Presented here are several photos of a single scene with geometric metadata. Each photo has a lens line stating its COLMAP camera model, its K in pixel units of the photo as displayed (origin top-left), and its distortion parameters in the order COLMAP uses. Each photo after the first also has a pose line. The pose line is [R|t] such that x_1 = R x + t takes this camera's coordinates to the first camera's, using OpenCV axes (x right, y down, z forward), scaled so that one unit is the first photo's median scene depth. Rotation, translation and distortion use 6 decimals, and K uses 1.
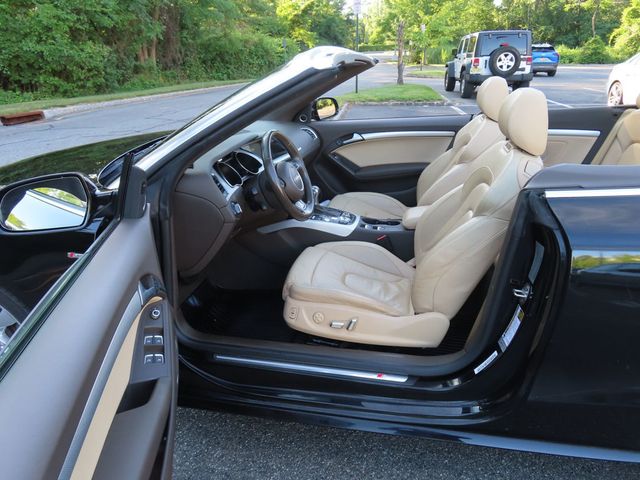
lens RADIAL K [[457.4, 0, 320.0], [0, 457.4, 239.8], [0, 0, 1]] dist [-0.013917, 0.009987]
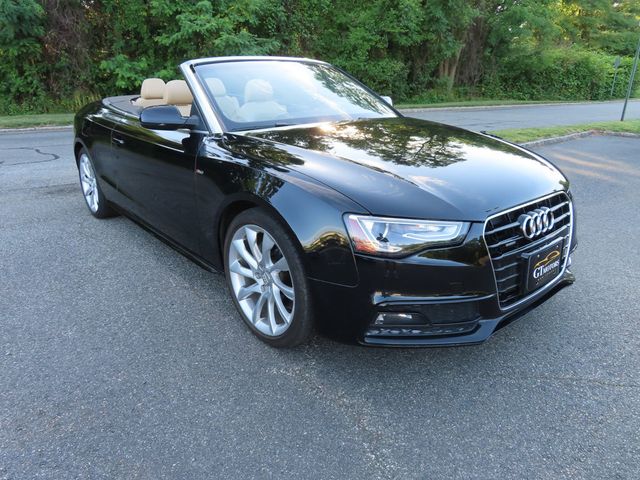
lens RADIAL K [[457.4, 0, 318.2], [0, 457.4, 237.8], [0, 0, 1]] dist [-0.013917, 0.009987]
pose [[0.762256, 0.237219, -0.602241, 0.165365], [-0.260909, 0.964093, 0.049517, -0.013159], [0.592362, 0.119385, 0.796777, 0.038698]]
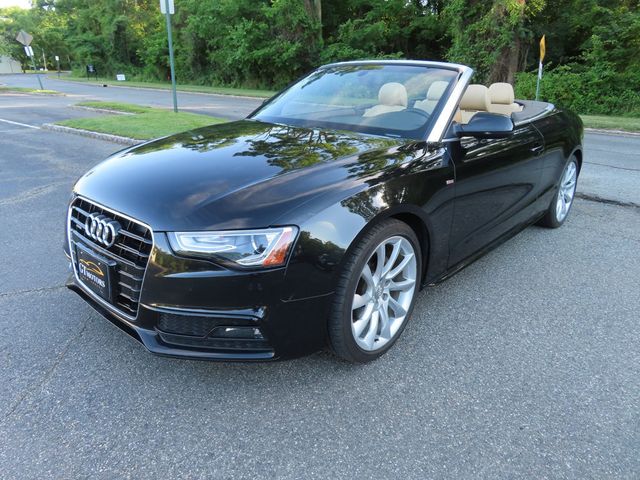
lens RADIAL K [[457.4, 0, 320.2], [0, 457.4, 241.6], [0, 0, 1]] dist [-0.013917, 0.009987]
pose [[-0.540442, 0.307084, -0.783340, 0.198615], [-0.319397, 0.786450, 0.528661, -0.103211], [0.778401, 0.535907, -0.326949, 0.249237]]
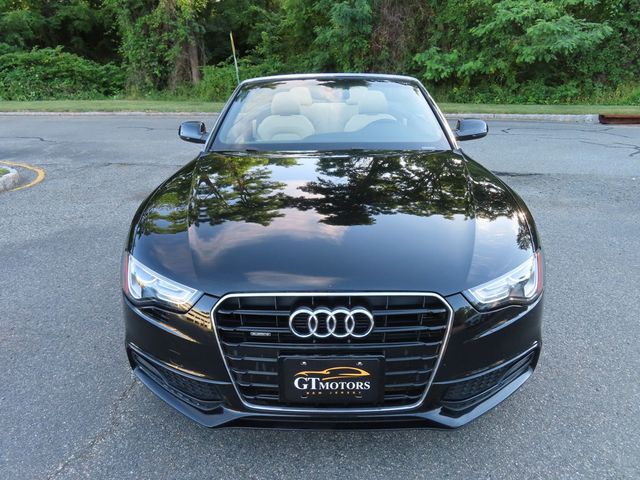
lens RADIAL K [[457.4, 0, 319.6], [0, 457.4, 239.7], [0, 0, 1]] dist [-0.013917, 0.009987]
pose [[0.147686, 0.375839, -0.914841, 0.212001], [-0.367339, 0.879662, 0.302086, -0.066224], [0.918287, 0.291443, 0.267974, 0.134107]]
